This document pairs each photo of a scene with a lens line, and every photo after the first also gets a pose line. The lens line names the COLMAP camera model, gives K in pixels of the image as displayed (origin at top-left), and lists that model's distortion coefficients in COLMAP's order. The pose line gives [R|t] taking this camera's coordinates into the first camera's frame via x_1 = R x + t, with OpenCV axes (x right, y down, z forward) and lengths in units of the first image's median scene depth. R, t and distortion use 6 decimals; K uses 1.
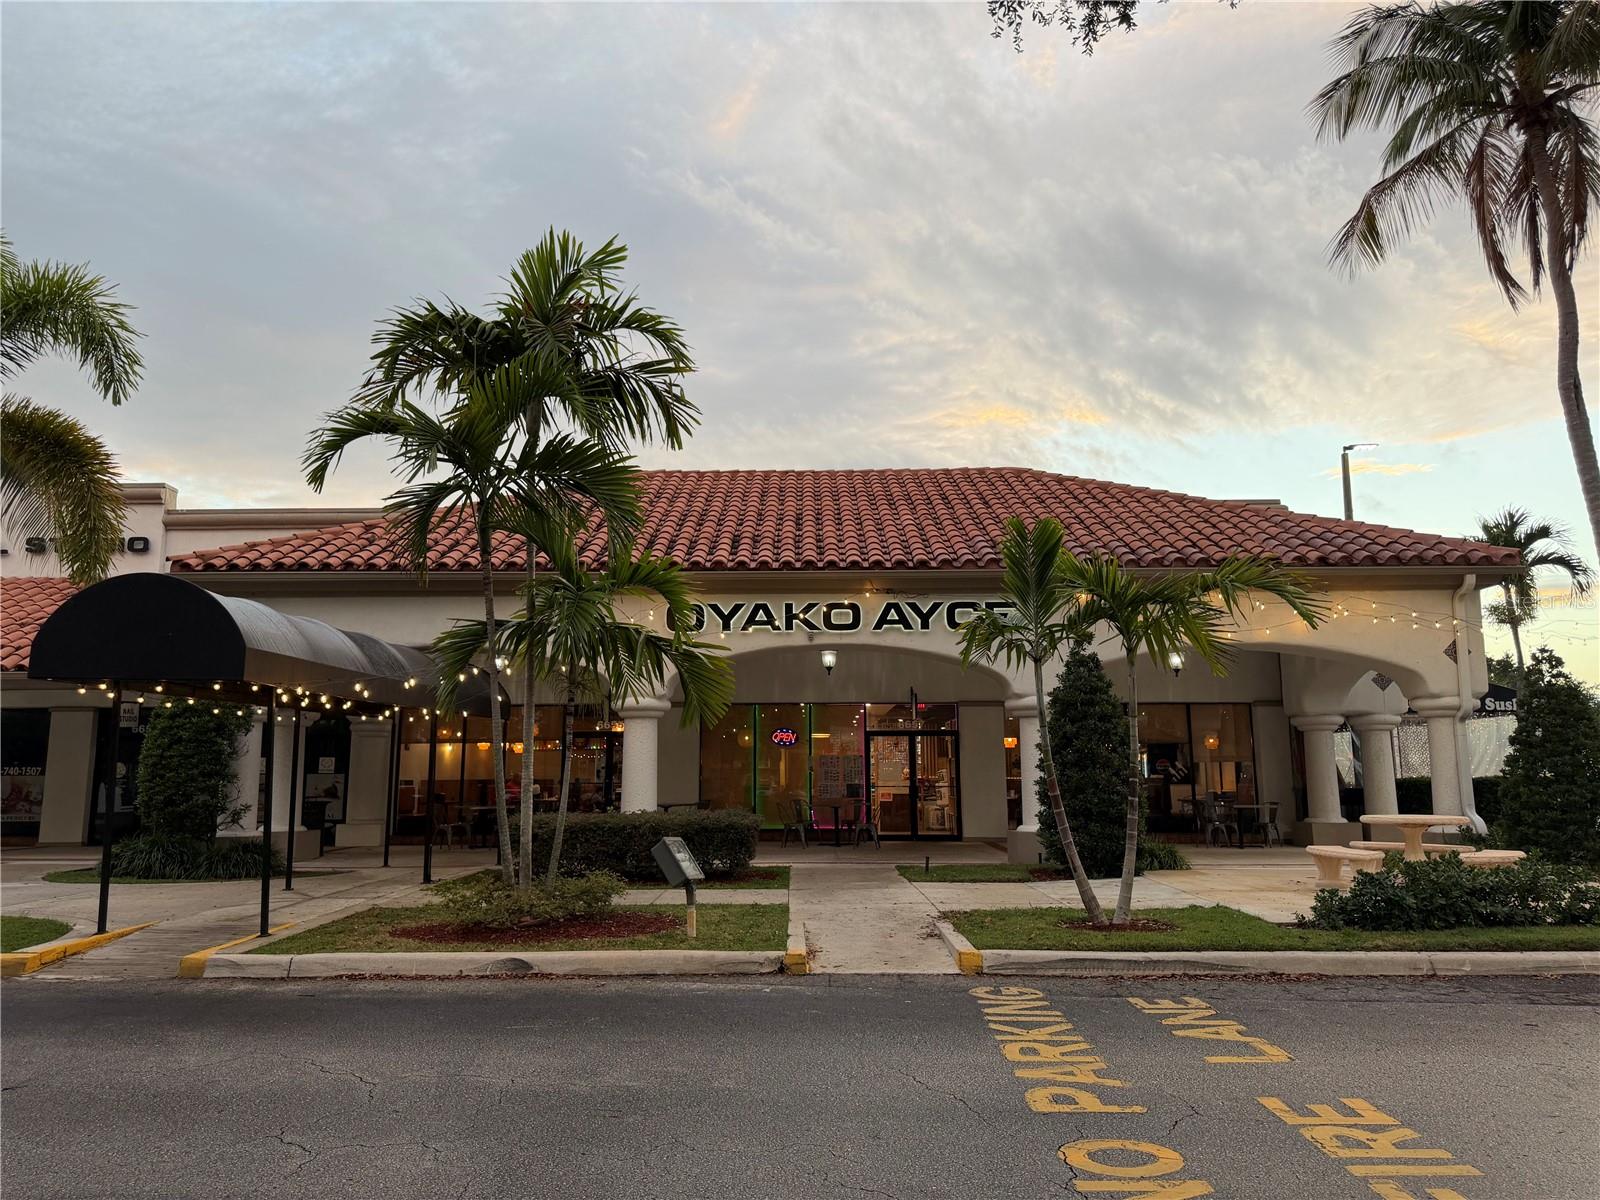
lens RADIAL K [[1148.8, 0, 800.0], [0, 1148.8, 600.0], [0, 0, 1]] dist [0.001855, 0.001111]
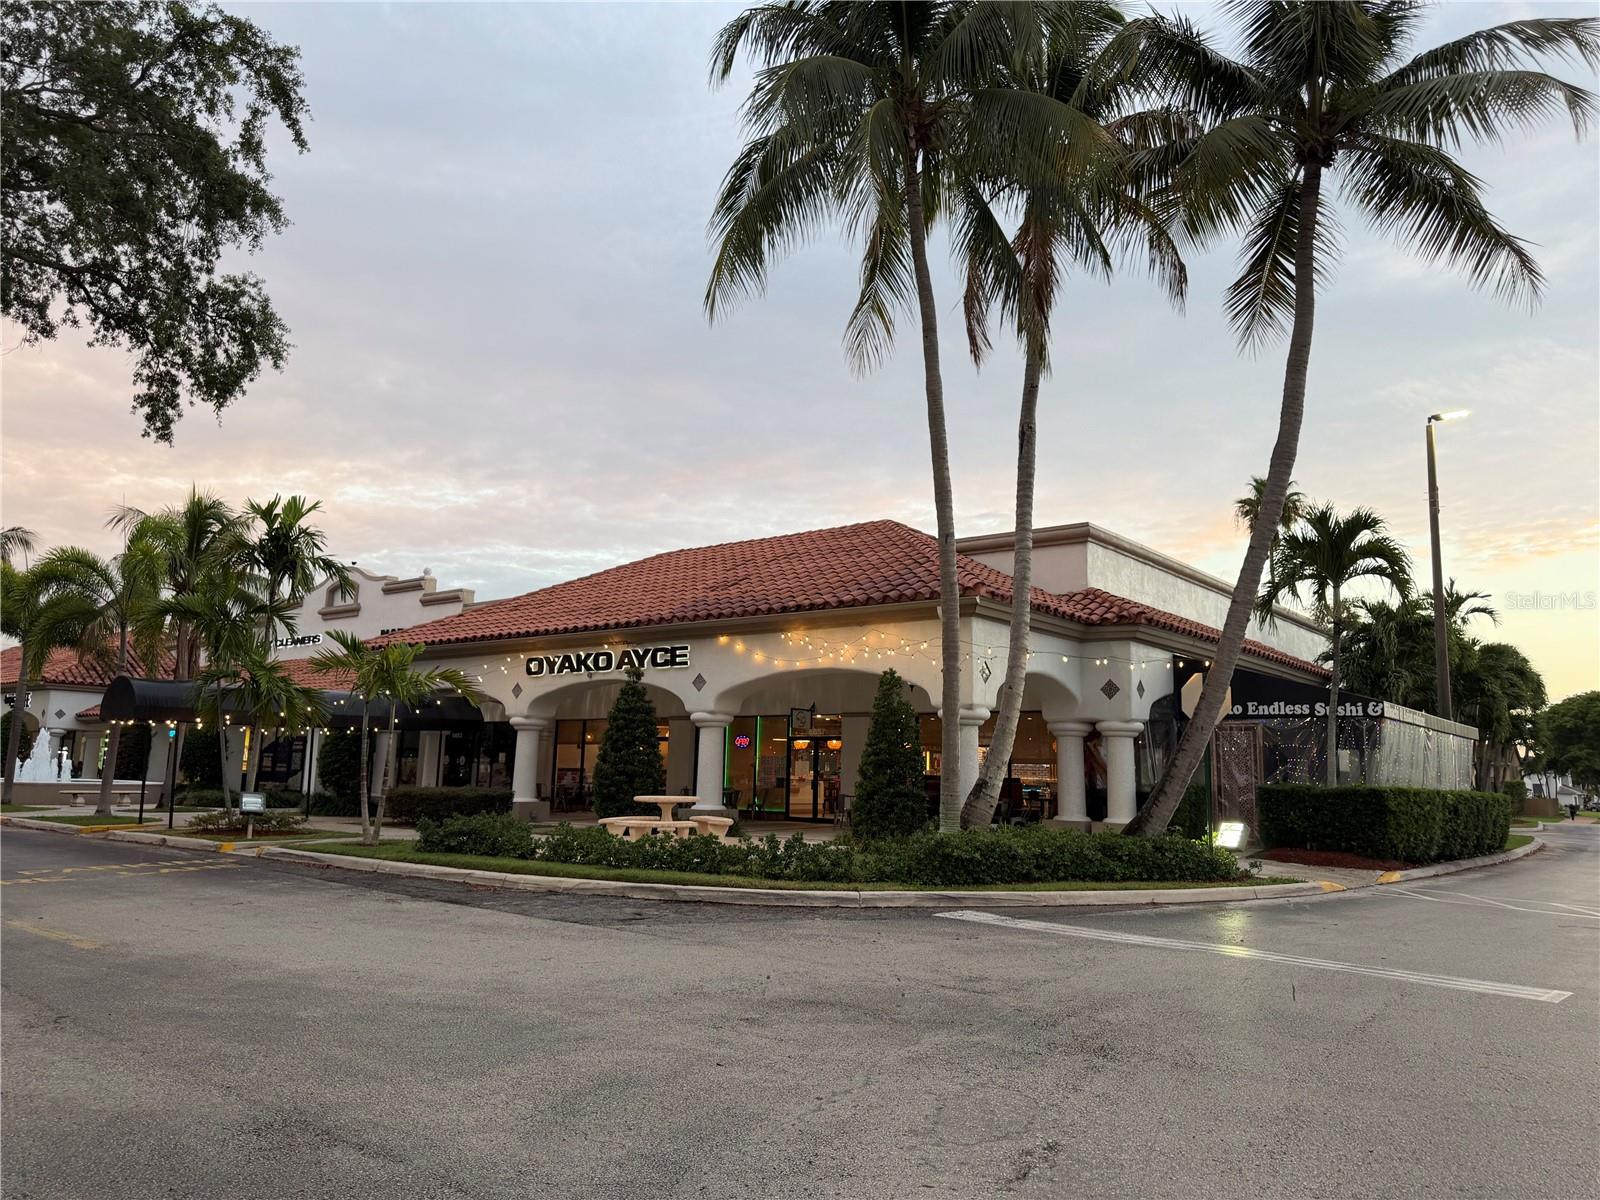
lens RADIAL K [[1148.8, 0, 800.0], [0, 1148.8, 600.0], [0, 0, 1]] dist [0.001855, 0.001111]
pose [[0.770772, -0.072816, -0.632937, 1.042615], [0.075145, 0.996903, -0.023179, -0.010187], [0.632665, -0.029696, 0.773856, 0.012525]]
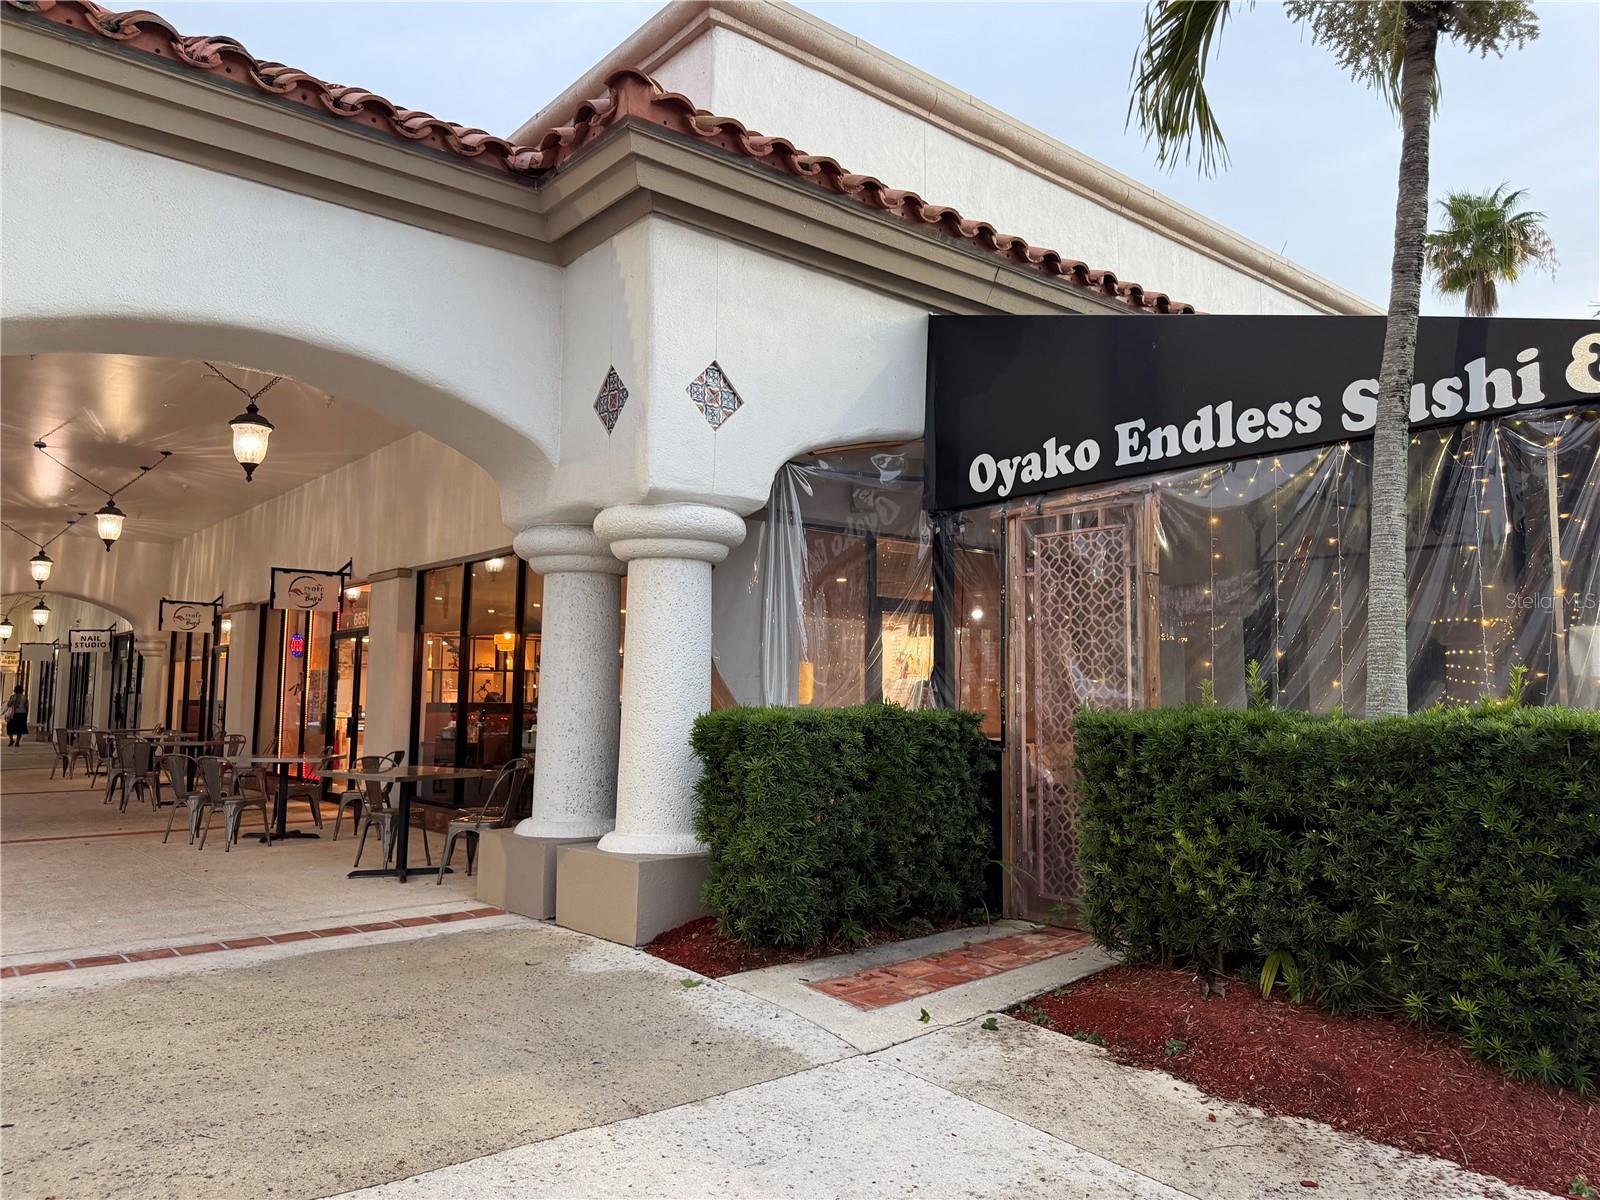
lens RADIAL K [[1148.8, 0, 800.0], [0, 1148.8, 600.0], [0, 0, 1]] dist [0.001855, 0.001111]
pose [[0.625417, -0.063190, -0.777728, 0.844558], [0.115558, 0.993225, 0.012228, 0.135364], [0.771687, -0.097520, 0.628482, 0.912370]]
